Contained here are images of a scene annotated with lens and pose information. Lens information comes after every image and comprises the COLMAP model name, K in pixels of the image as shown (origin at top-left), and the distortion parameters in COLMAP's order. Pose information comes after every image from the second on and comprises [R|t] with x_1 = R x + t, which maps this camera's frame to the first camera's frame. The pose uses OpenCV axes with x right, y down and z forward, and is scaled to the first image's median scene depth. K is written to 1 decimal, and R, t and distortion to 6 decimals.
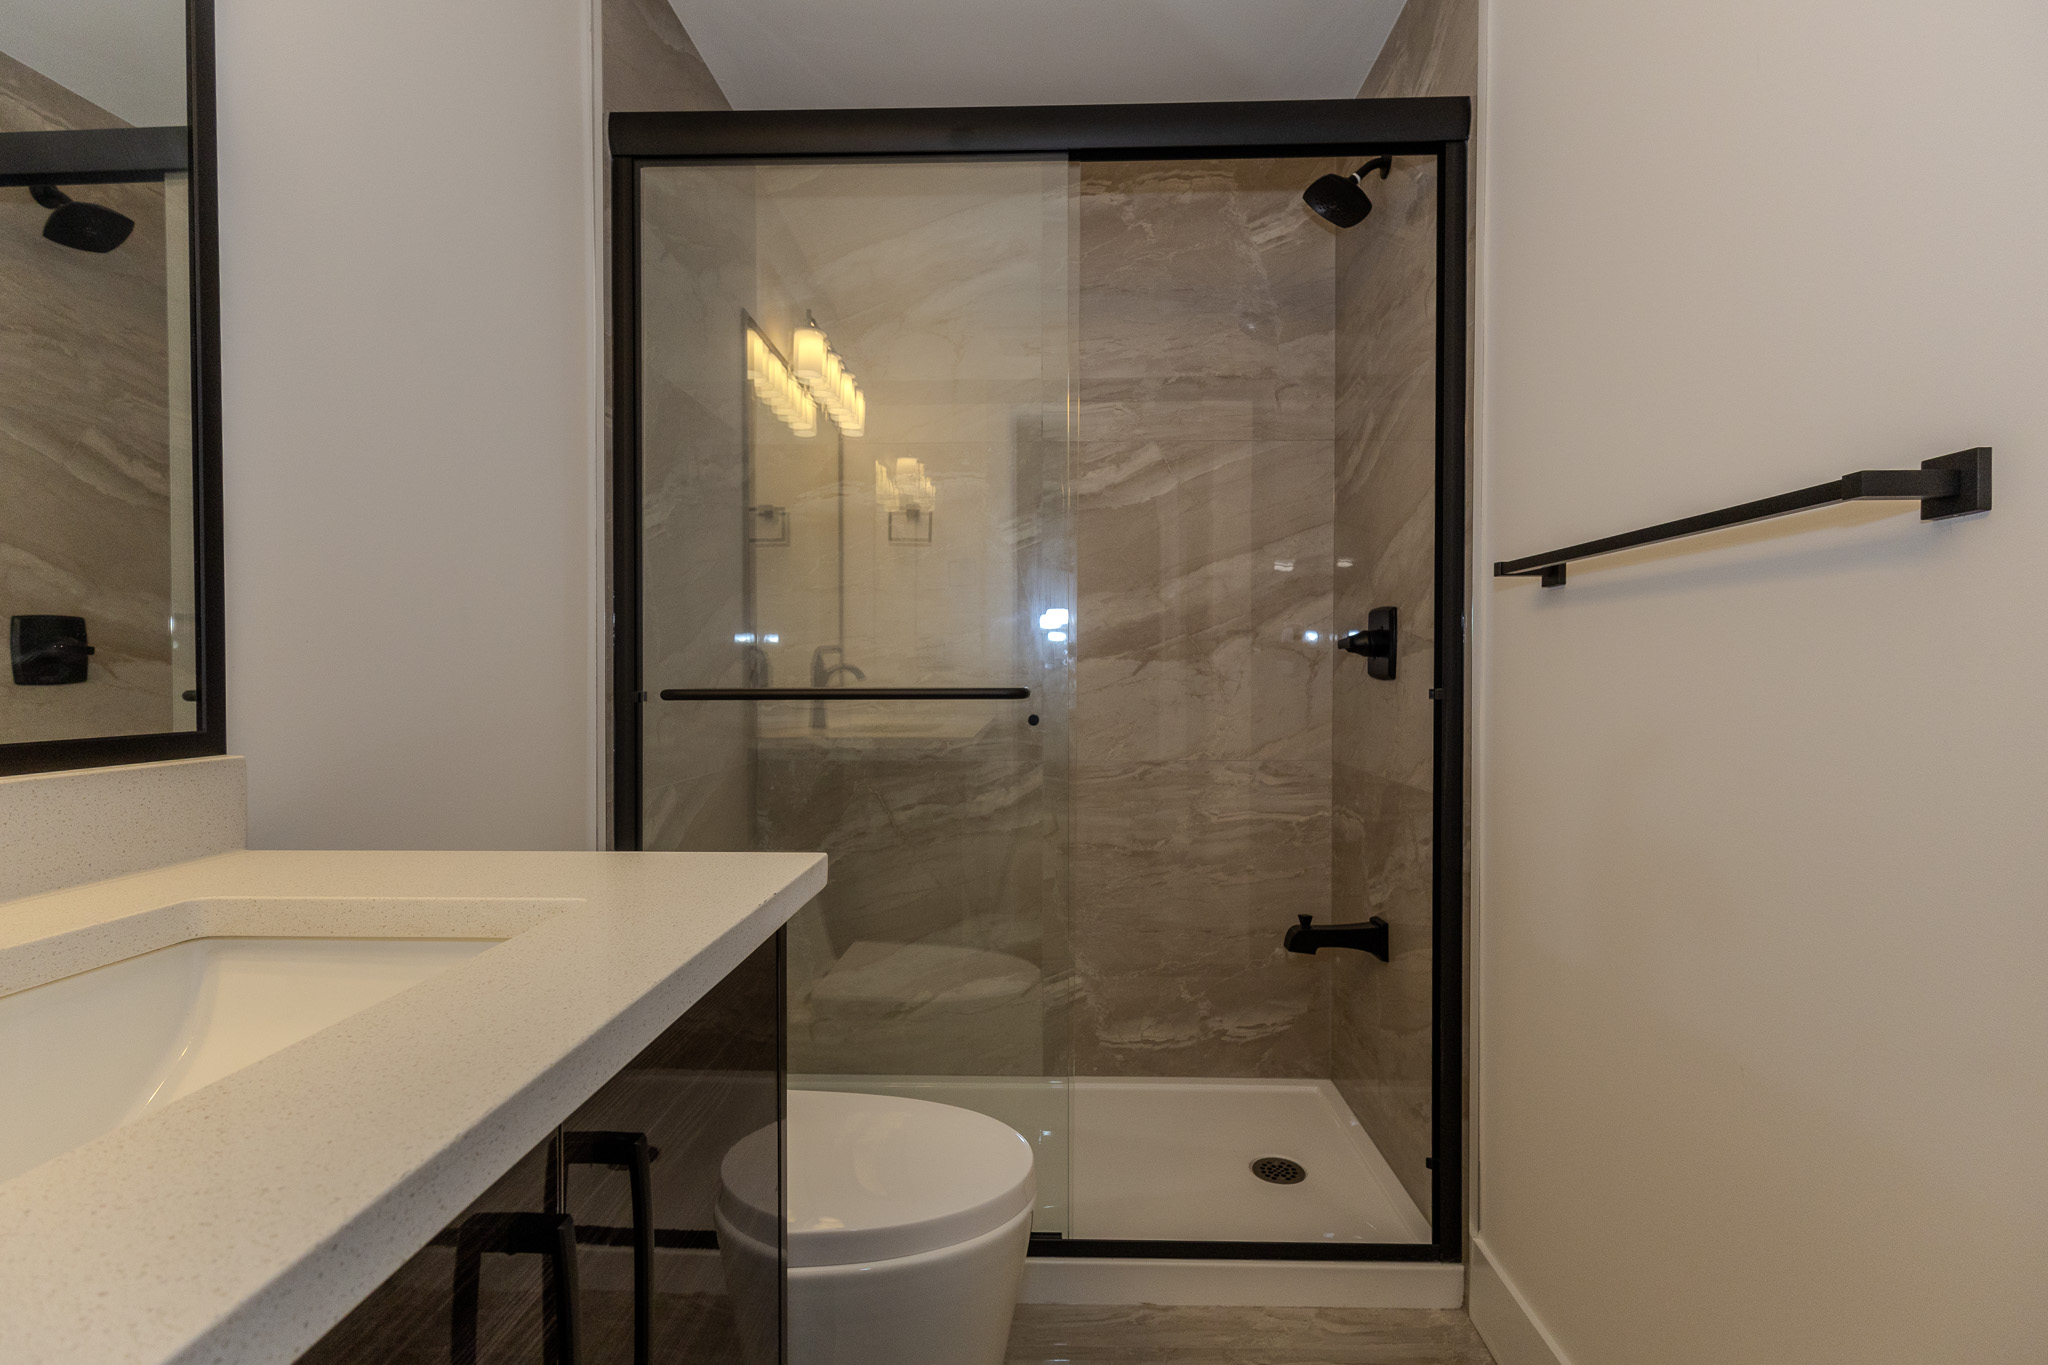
lens RADIAL K [[945.5, 0, 1028.0], [0, 945.5, 683.1], [0, 0, 1]] dist [-0.001021, 0.005183]
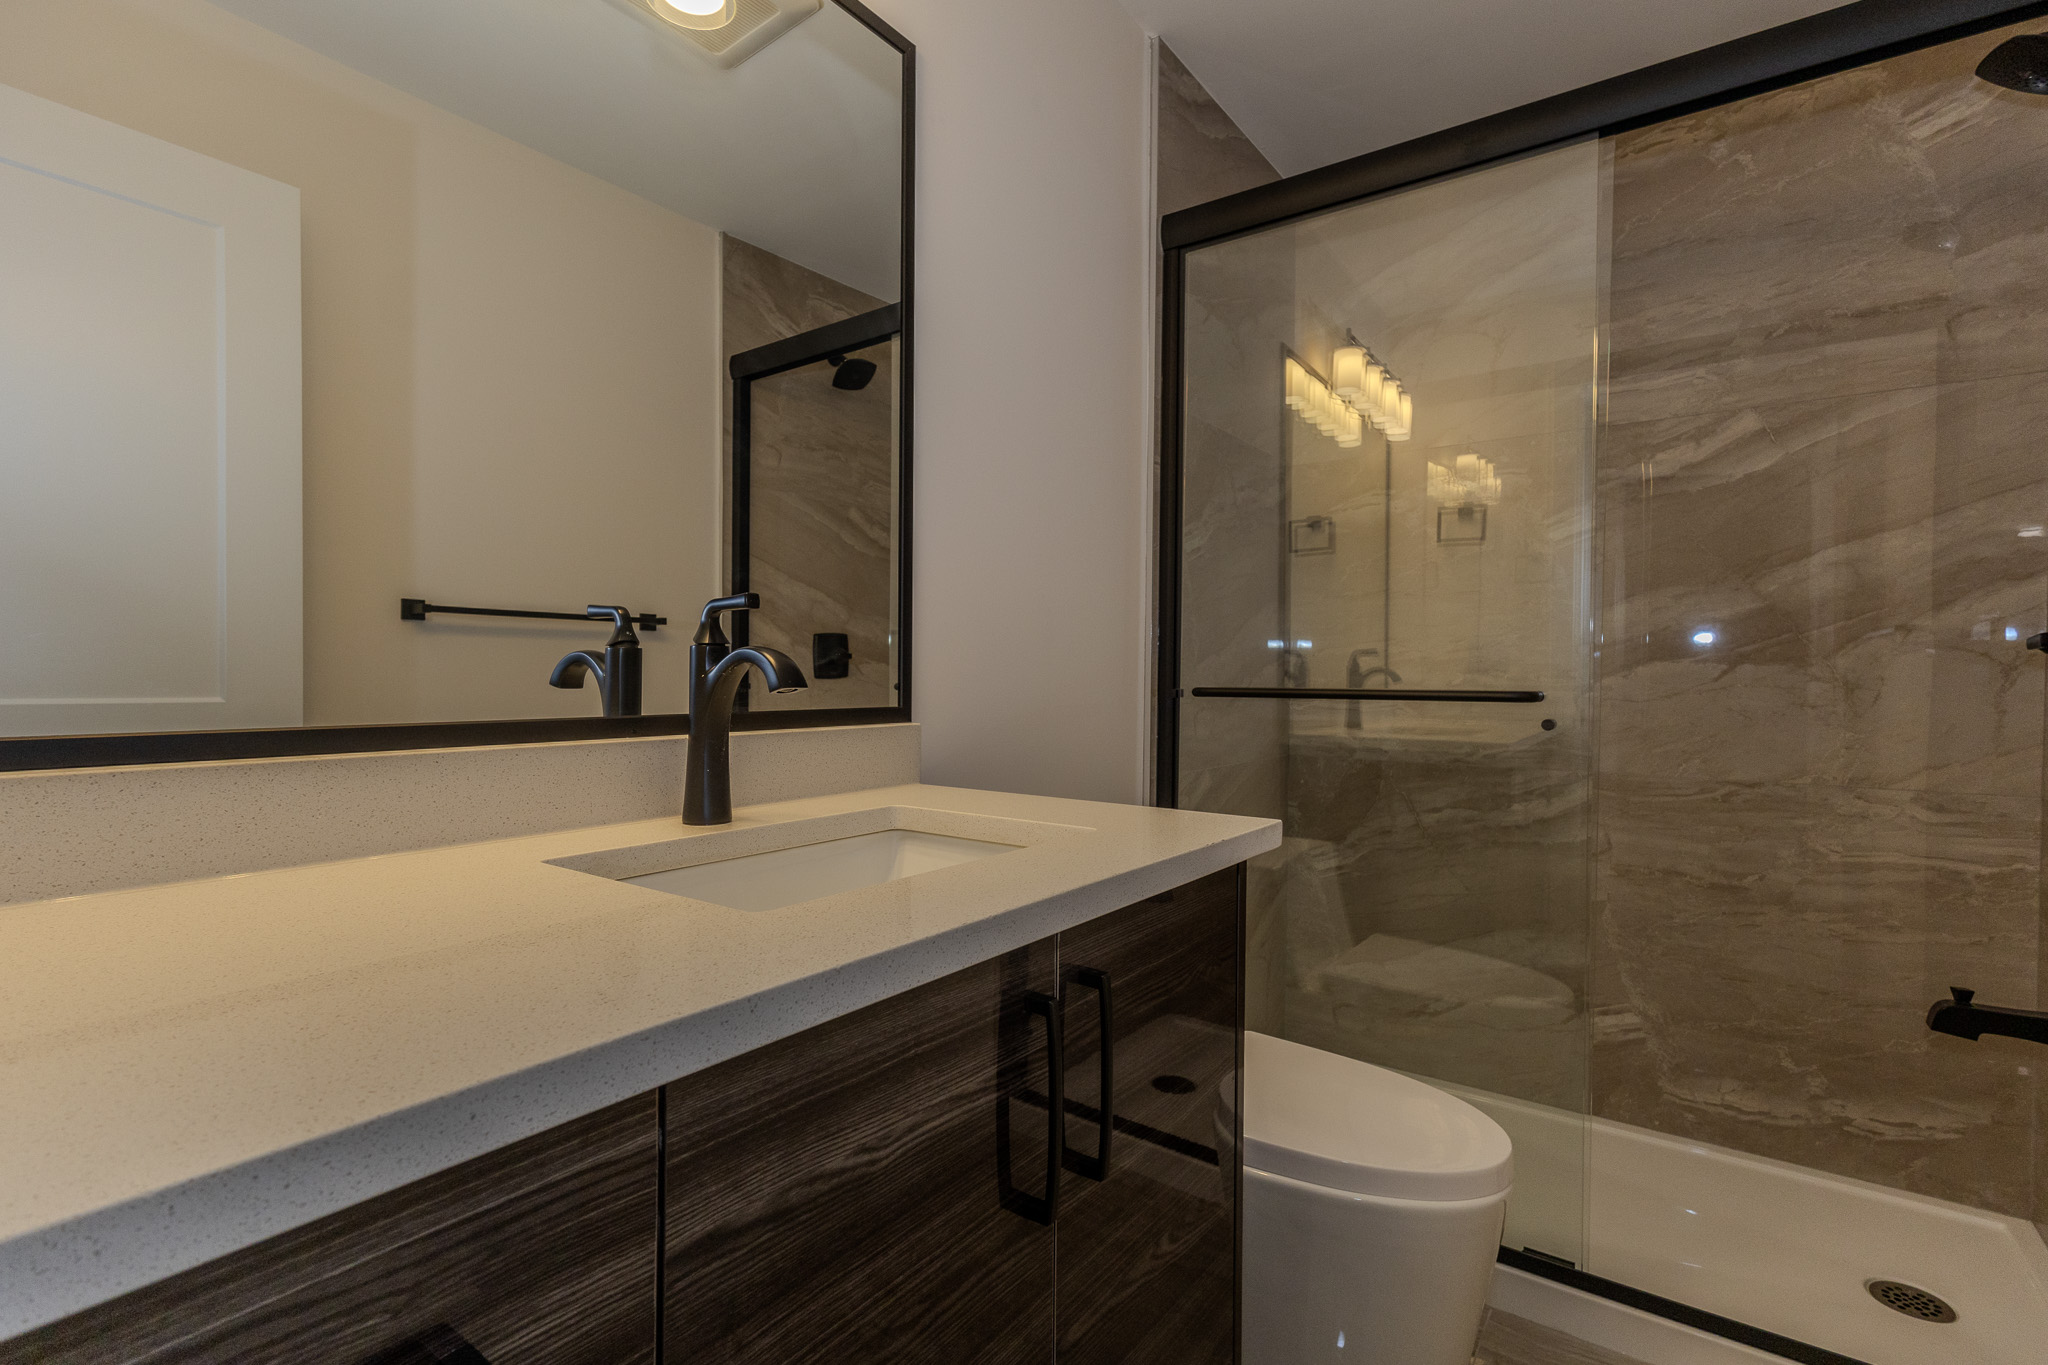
lens RADIAL K [[945.5, 0, 1028.0], [0, 945.5, 683.1], [0, 0, 1]] dist [-0.001021, 0.005183]
pose [[0.829767, 0.013399, -0.557949, 0.072472], [-0.015459, 0.999880, 0.001021, 0.002429], [0.557896, 0.007778, 0.829874, -0.074774]]
